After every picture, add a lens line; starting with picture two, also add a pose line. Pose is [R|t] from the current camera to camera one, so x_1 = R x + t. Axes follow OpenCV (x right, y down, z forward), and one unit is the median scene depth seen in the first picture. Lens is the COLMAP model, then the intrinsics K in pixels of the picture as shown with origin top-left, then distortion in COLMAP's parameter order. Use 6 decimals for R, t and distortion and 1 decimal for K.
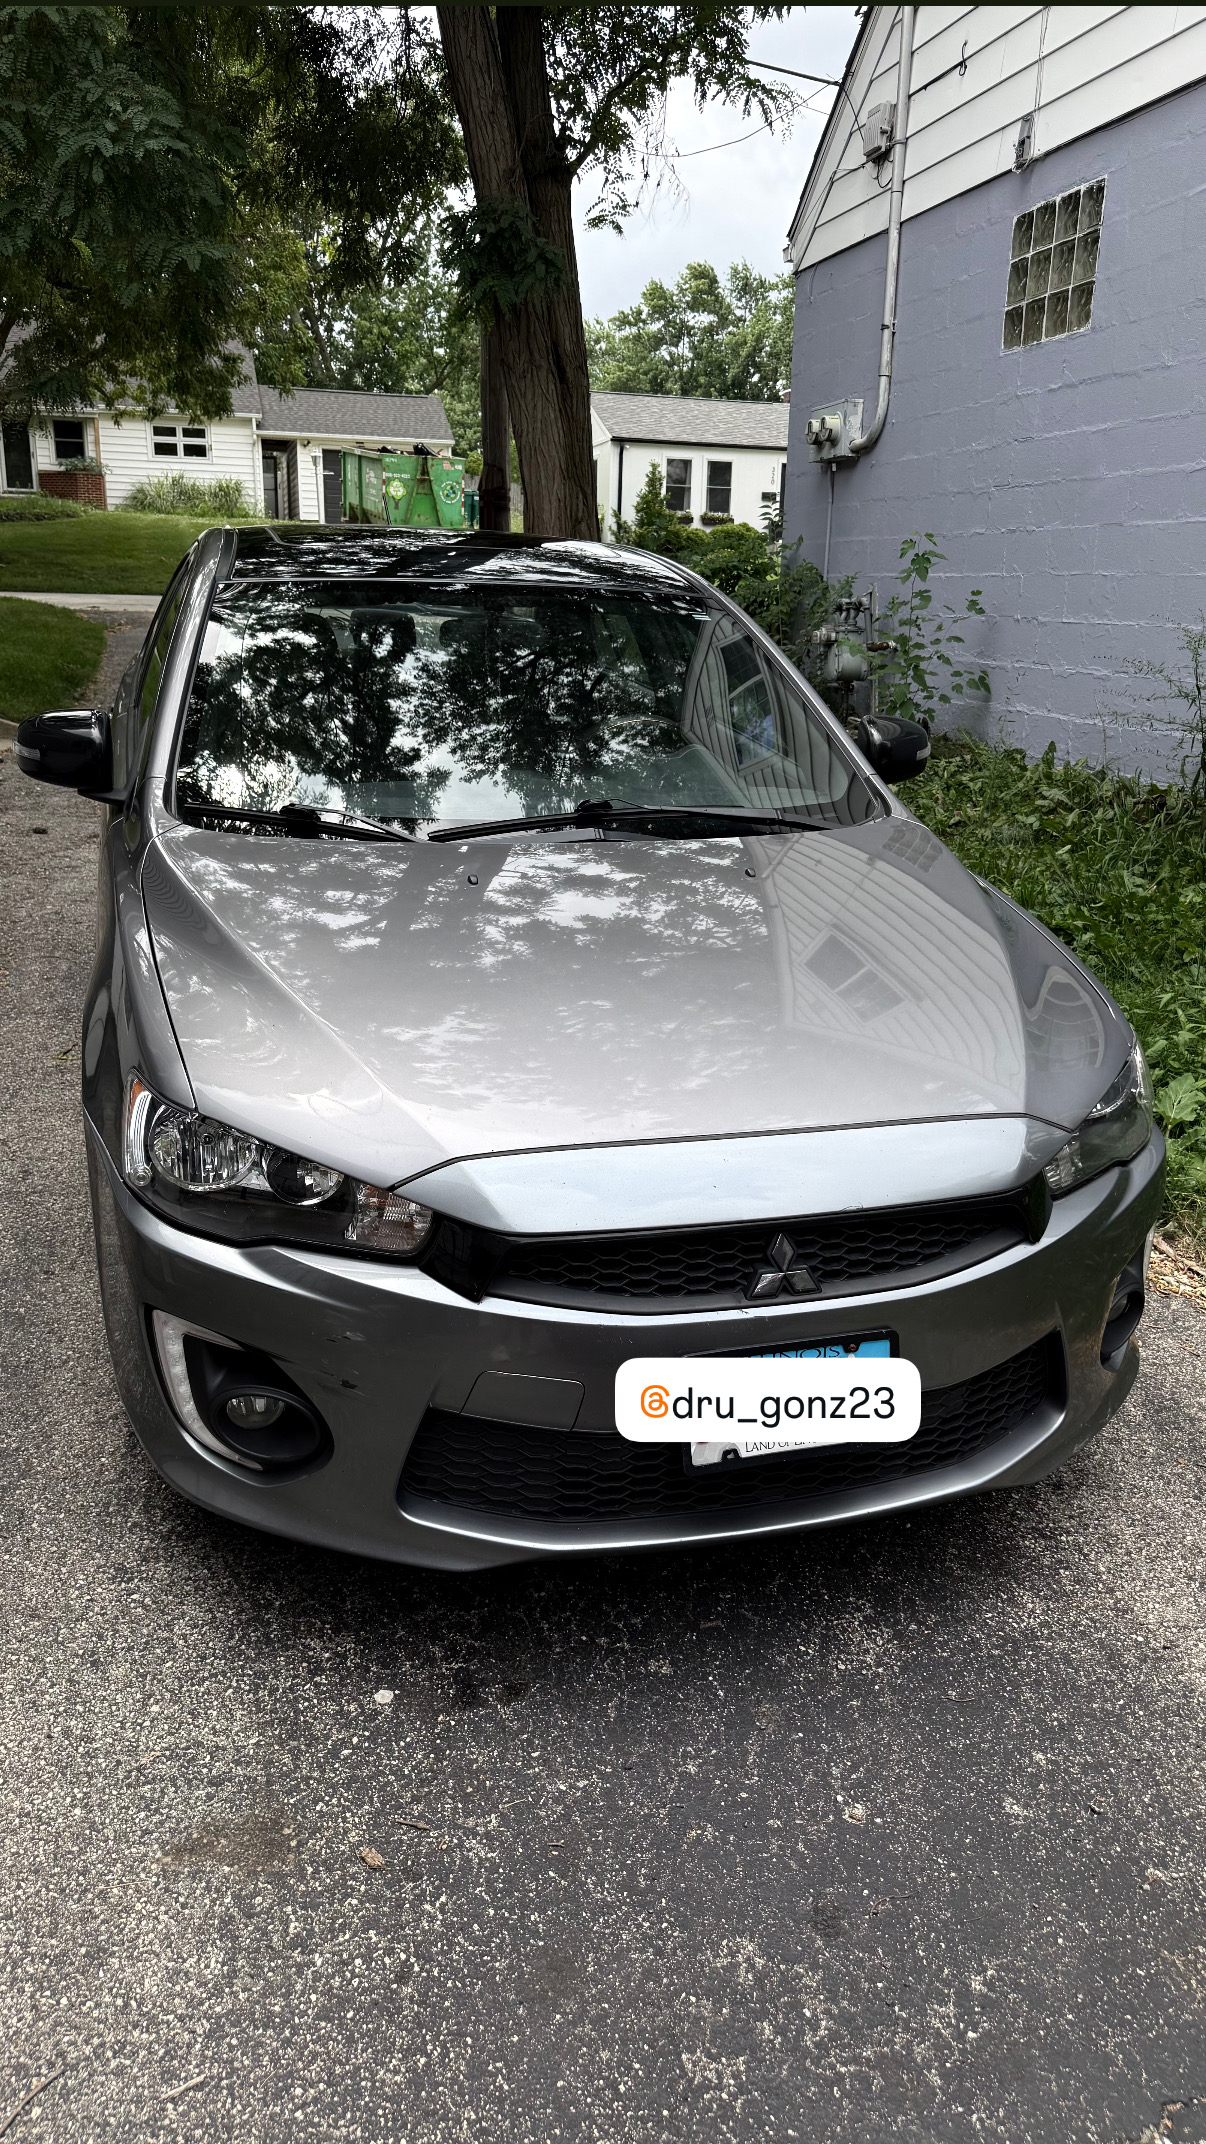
lens RADIAL K [[1551.1, 0, 603.0], [0, 1551.1, 1072.0], [0, 0, 1]] dist [-0.001980, -0.001049]
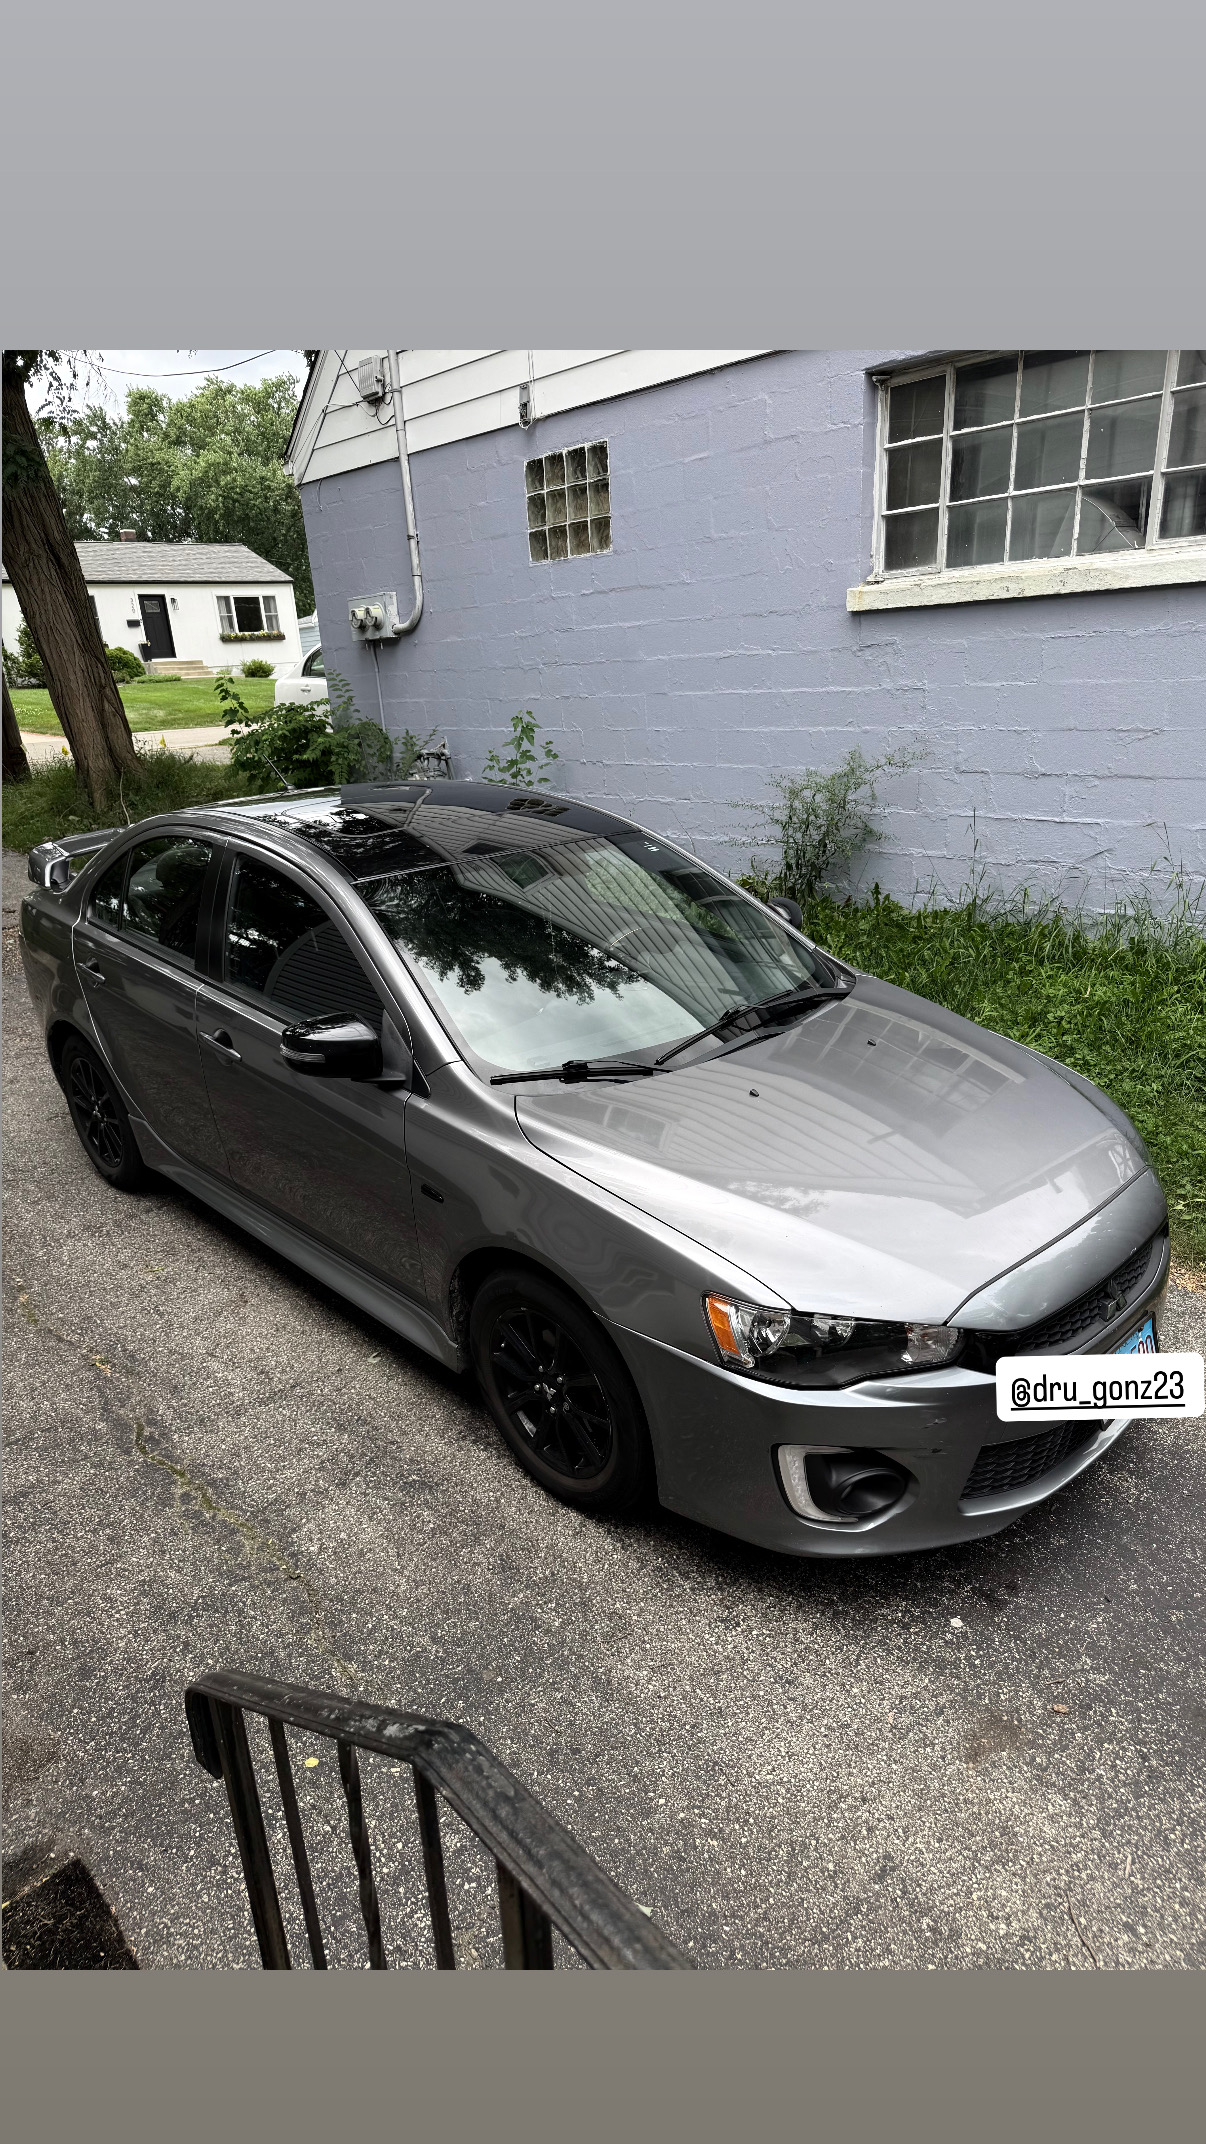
lens RADIAL K [[1174.0, 0, 601.2], [0, 1174.0, 1164.1], [0, 0, 1]] dist [-0.003099, -0.001386]
pose [[0.880530, -0.252661, 0.401035, -0.245360], [0.212721, 0.966739, 0.142008, -0.091210], [-0.423576, -0.039734, 0.904989, 0.020828]]
